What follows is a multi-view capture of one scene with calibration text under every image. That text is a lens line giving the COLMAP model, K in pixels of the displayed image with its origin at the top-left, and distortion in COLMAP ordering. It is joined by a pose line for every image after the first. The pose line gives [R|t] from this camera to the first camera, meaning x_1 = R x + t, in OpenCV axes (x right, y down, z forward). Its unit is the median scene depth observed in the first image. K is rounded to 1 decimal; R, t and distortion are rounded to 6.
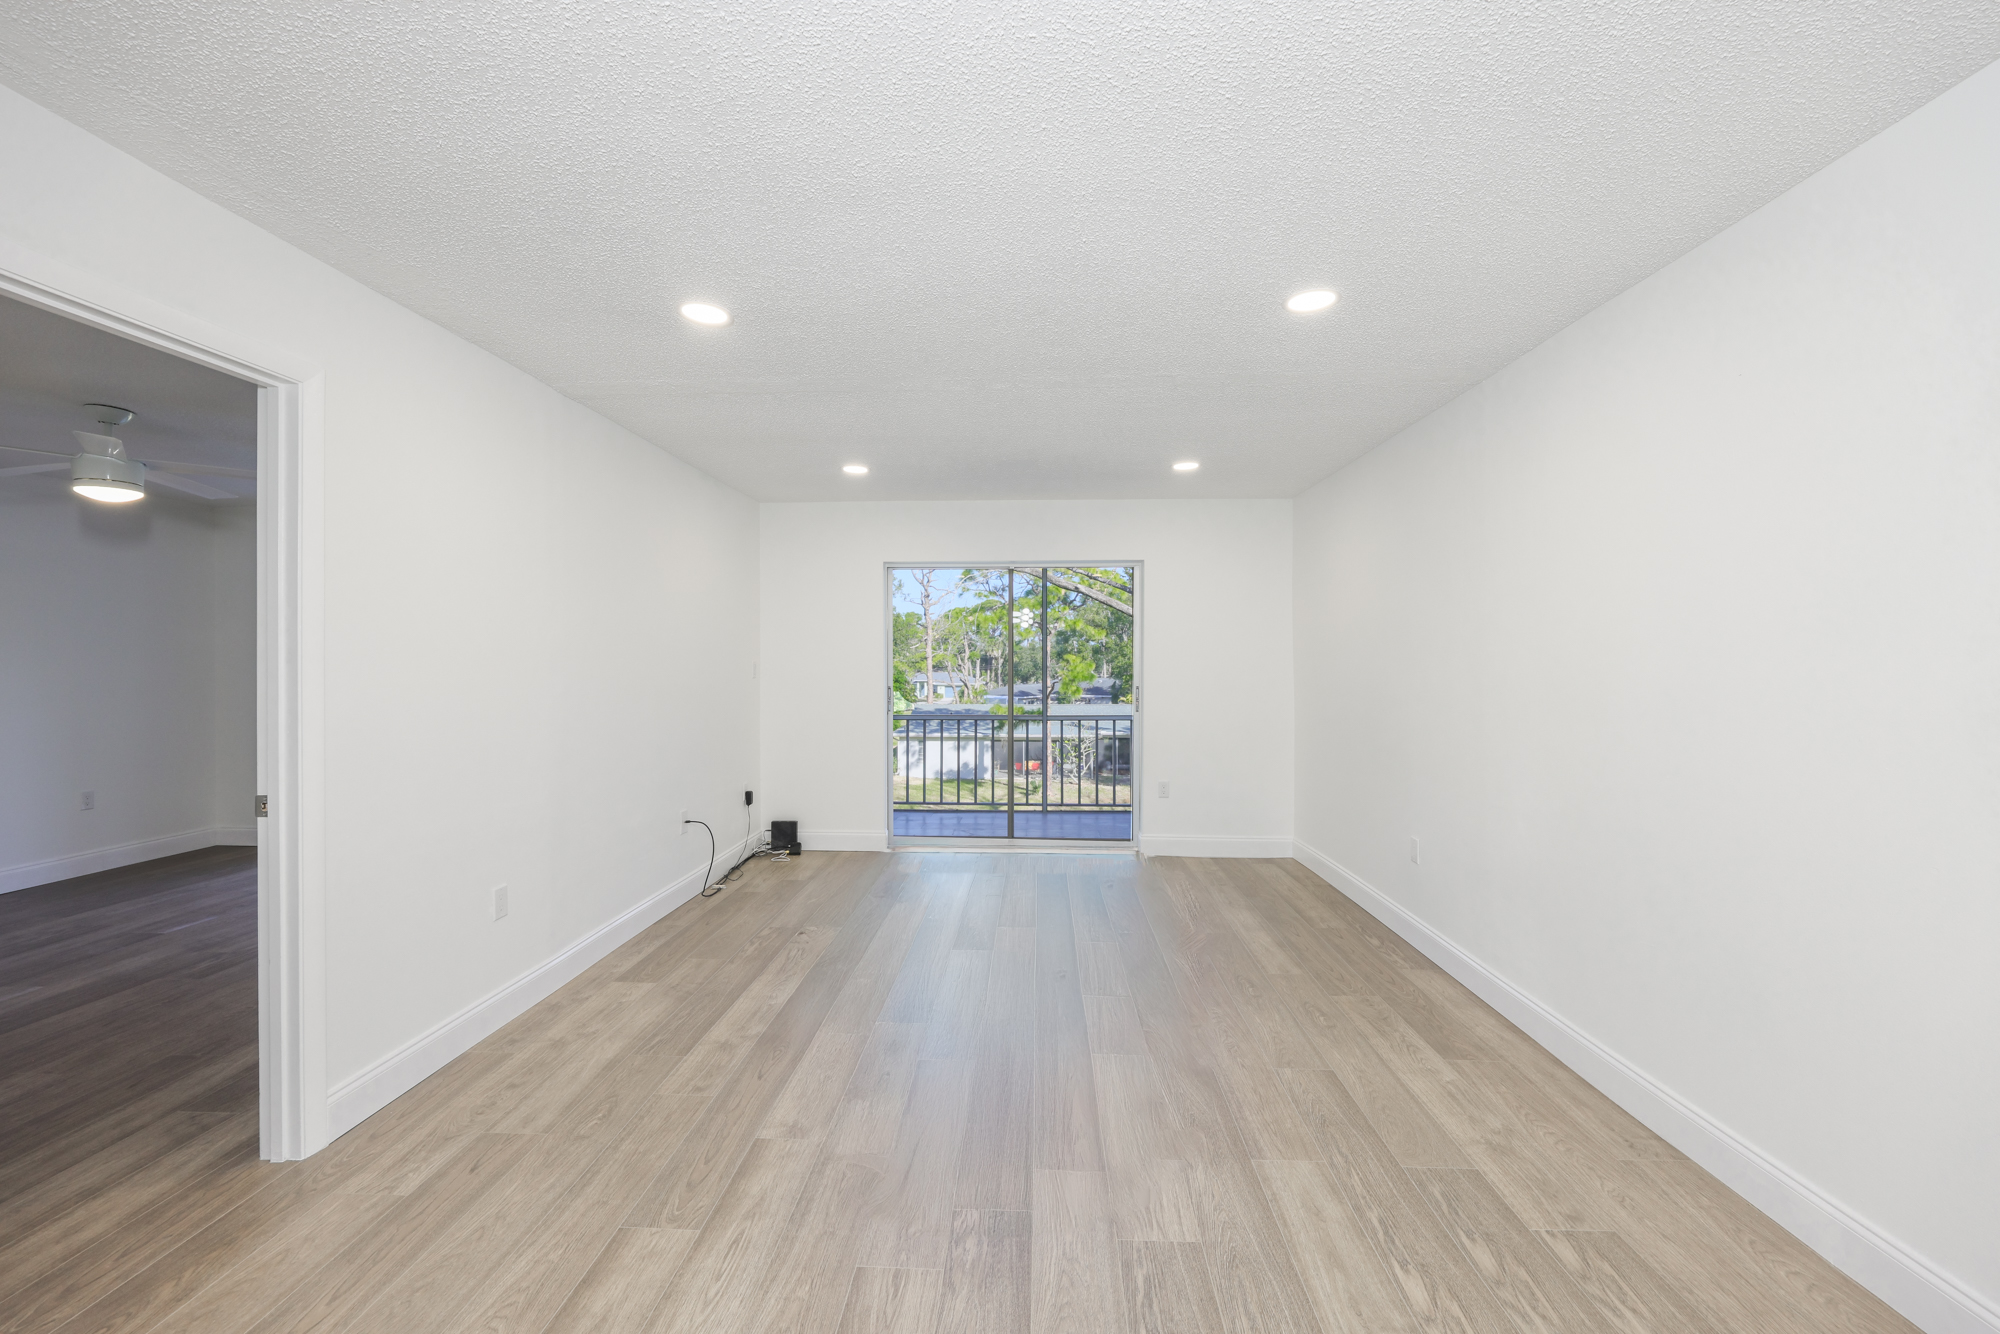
lens RADIAL K [[801.4, 0, 1005.4], [0, 801.4, 692.8], [0, 0, 1]] dist [-0.001058, 0.000677]
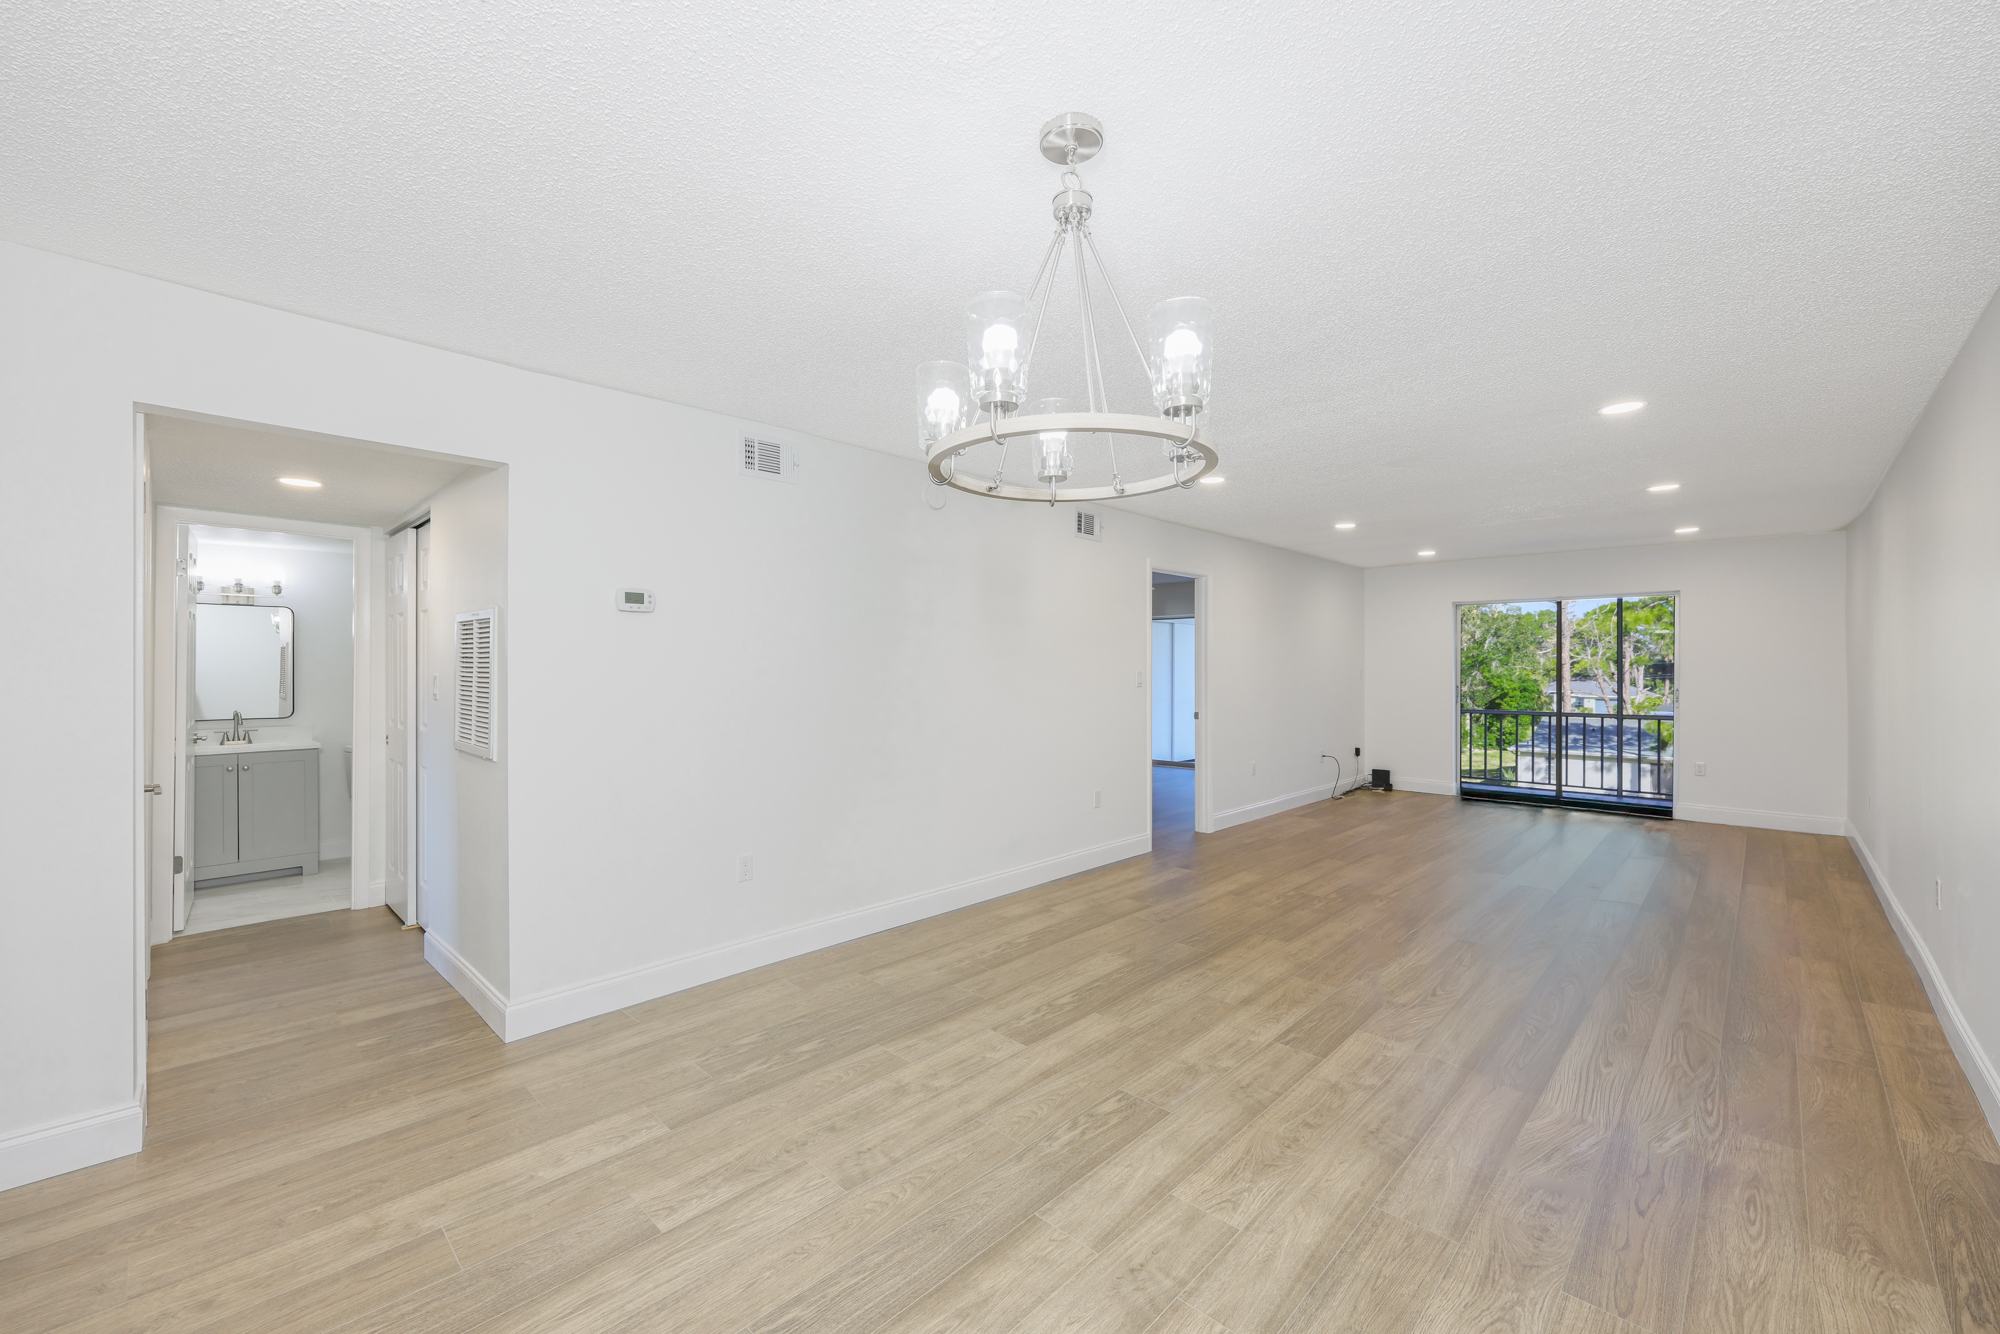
lens RADIAL K [[801.4, 0, 973.7], [0, 801.4, 670.3], [0, 0, 1]] dist [-0.001058, 0.000677]
pose [[0.737594, 0.004681, -0.675229, 0.389317], [-0.028455, 0.999303, -0.024156, 0.047830], [0.674645, 0.037031, 0.737213, -1.406913]]
